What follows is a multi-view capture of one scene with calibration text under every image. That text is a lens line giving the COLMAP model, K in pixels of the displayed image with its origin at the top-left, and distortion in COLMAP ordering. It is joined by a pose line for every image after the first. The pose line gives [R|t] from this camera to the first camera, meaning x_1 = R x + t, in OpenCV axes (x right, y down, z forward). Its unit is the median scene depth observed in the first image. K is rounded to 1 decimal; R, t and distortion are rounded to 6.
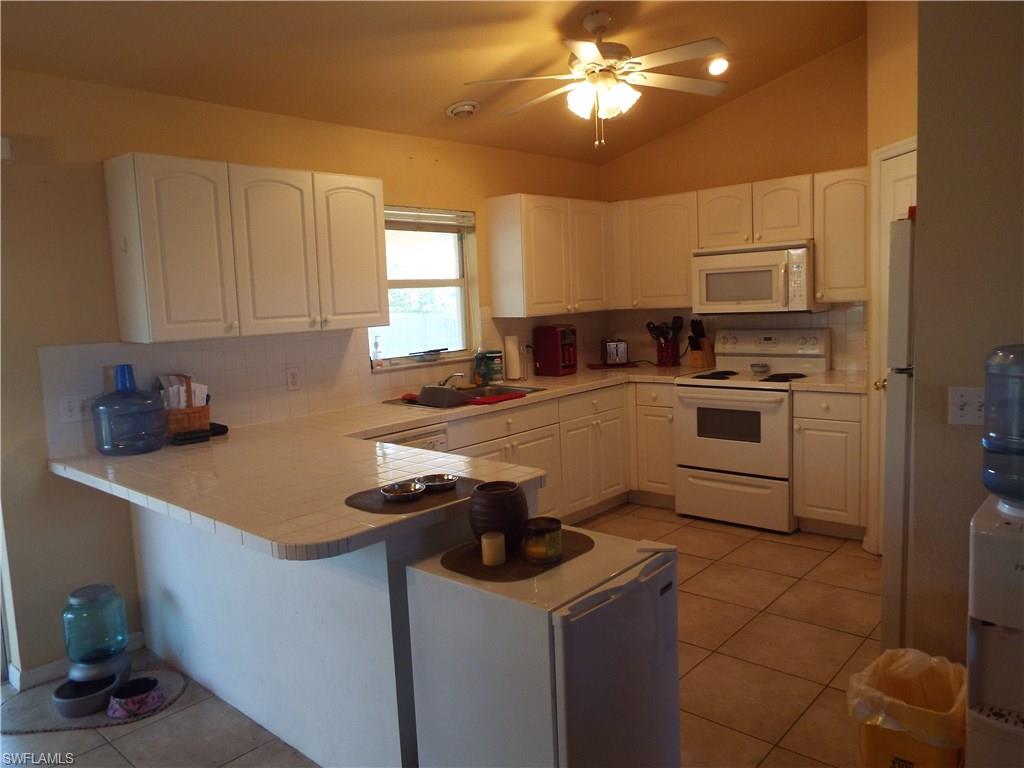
lens RADIAL K [[743.8, 0, 512.0], [0, 743.8, 384.0], [0, 0, 1]] dist [-0.024134, 0.001184]
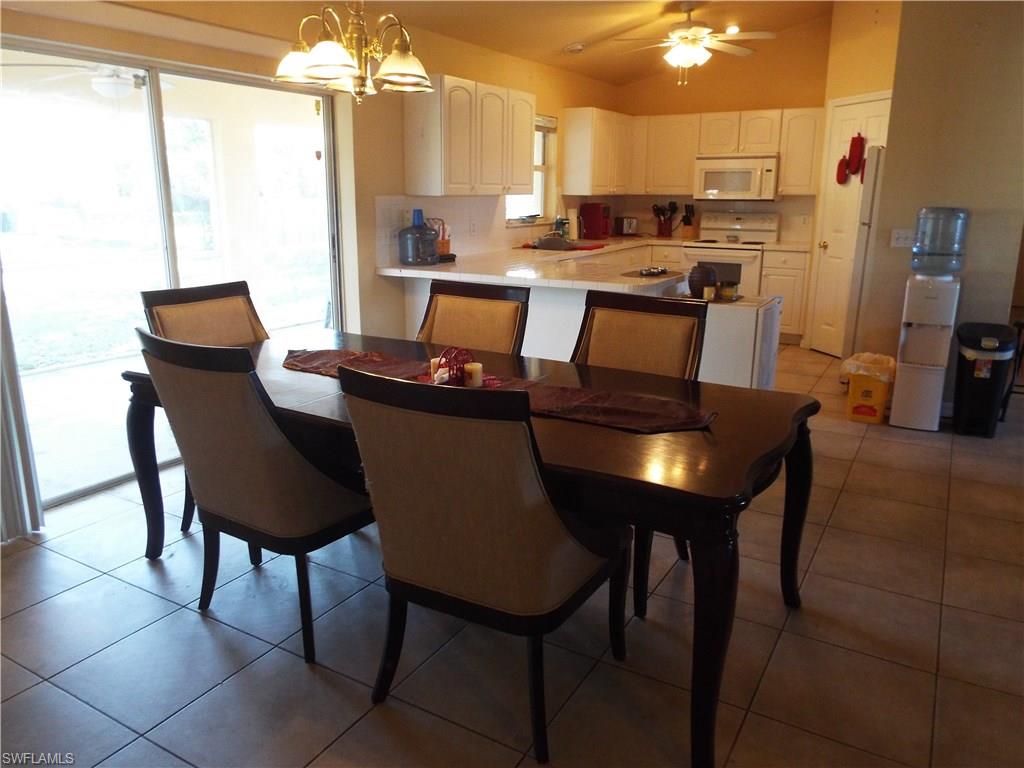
lens RADIAL K [[743.8, 0, 512.0], [0, 743.8, 384.0], [0, 0, 1]] dist [-0.024134, 0.001184]
pose [[0.979063, -0.004148, 0.203515, -0.437293], [-0.023118, 0.991058, 0.131416, 0.089553], [-0.202240, -0.133369, 0.970212, -0.433309]]
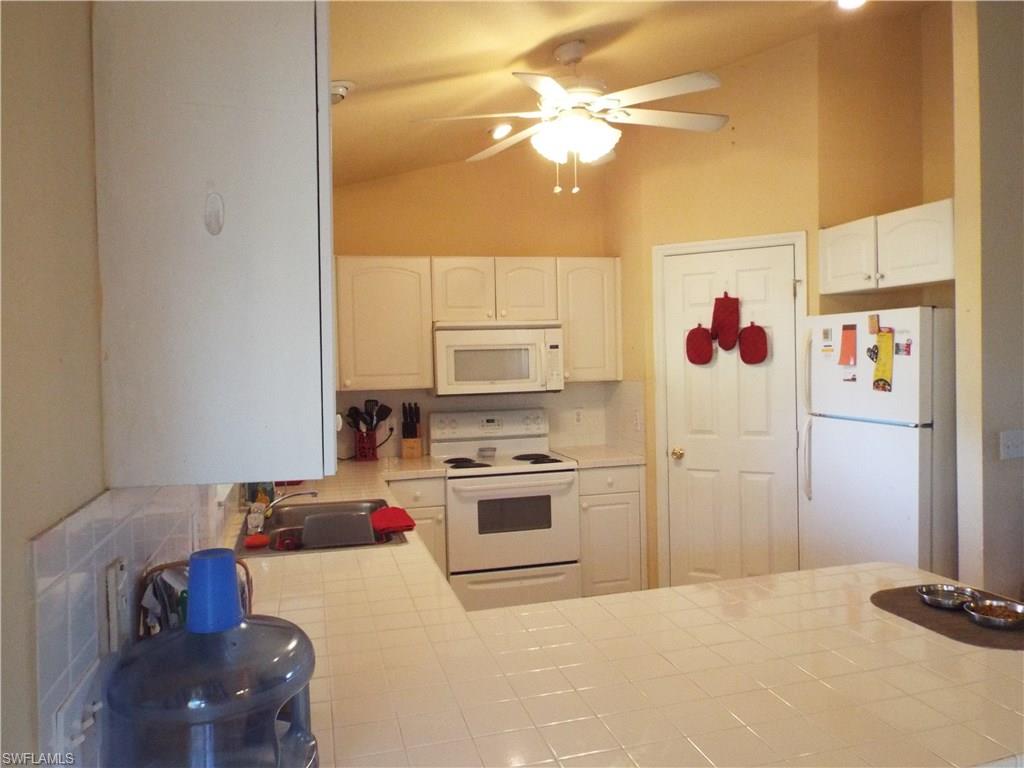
lens RADIAL K [[763.9, 0, 512.0], [0, 763.9, 384.0], [0, 0, 1]] dist [-0.079552, -0.001668]
pose [[0.546490, 0.011622, 0.837385, -0.487190], [0.096707, 0.992339, -0.076885, -0.031863], [-0.831863, 0.122998, 0.541180, 0.470343]]
